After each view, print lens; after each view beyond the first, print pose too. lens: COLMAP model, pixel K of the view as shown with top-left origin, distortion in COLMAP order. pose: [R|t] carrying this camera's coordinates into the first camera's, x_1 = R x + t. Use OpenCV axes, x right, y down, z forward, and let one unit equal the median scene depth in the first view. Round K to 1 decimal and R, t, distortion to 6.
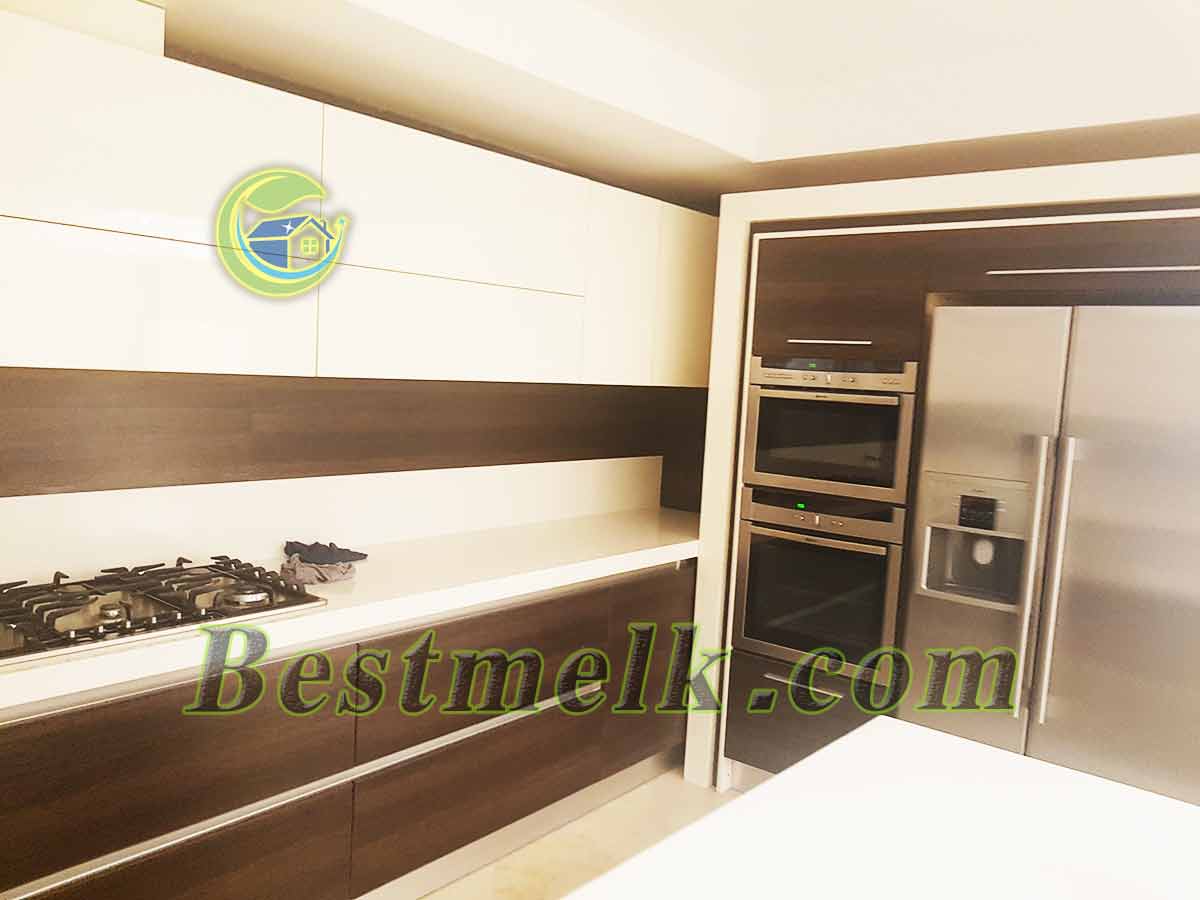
lens RADIAL K [[948.0, 0, 573.6], [0, 948.0, 450.2], [0, 0, 1]] dist [-0.005226, -0.003331]
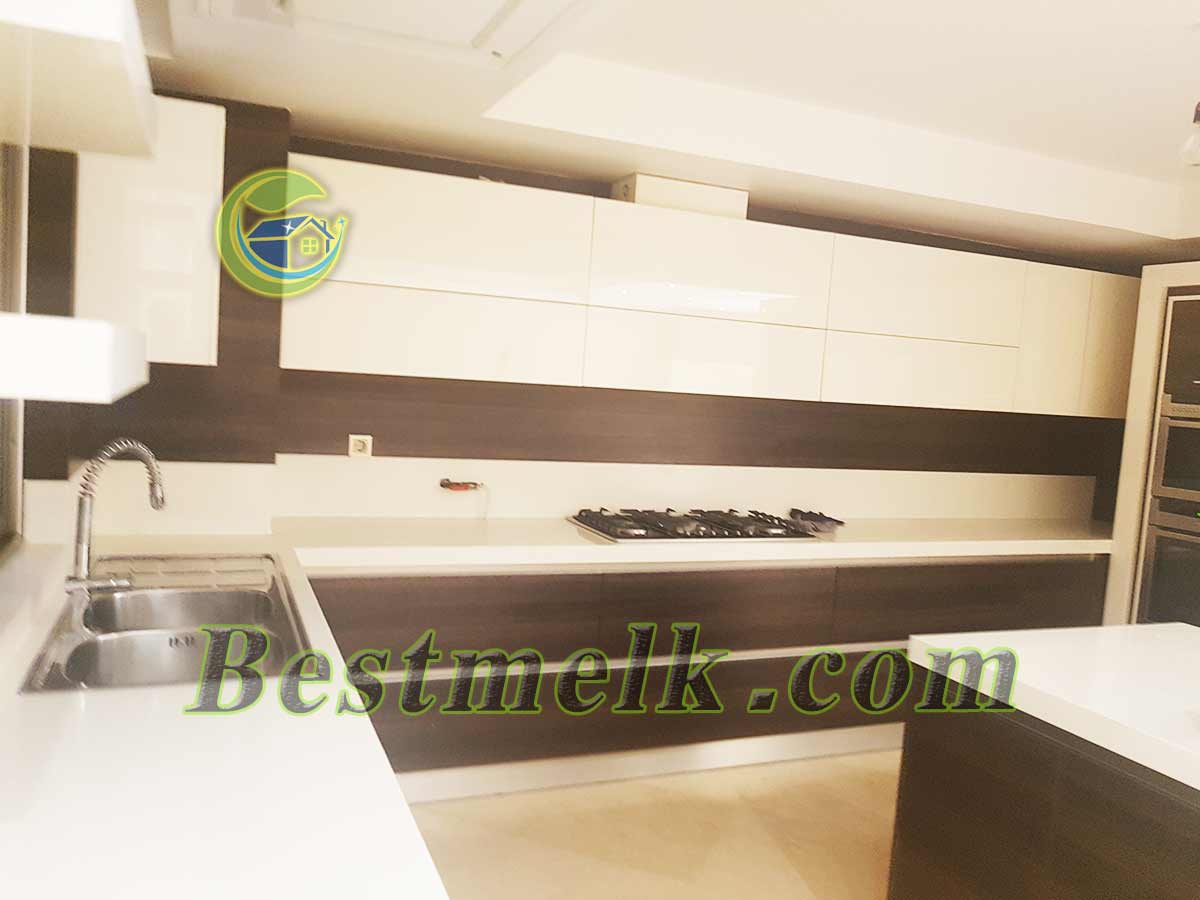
lens RADIAL K [[948.0, 0, 573.6], [0, 948.0, 450.2], [0, 0, 1]] dist [-0.005226, -0.003331]
pose [[0.886801, 0.044983, -0.459957, 0.075611], [-0.059949, 0.998040, -0.017975, 0.044715], [0.458247, 0.043514, 0.887759, -0.465439]]
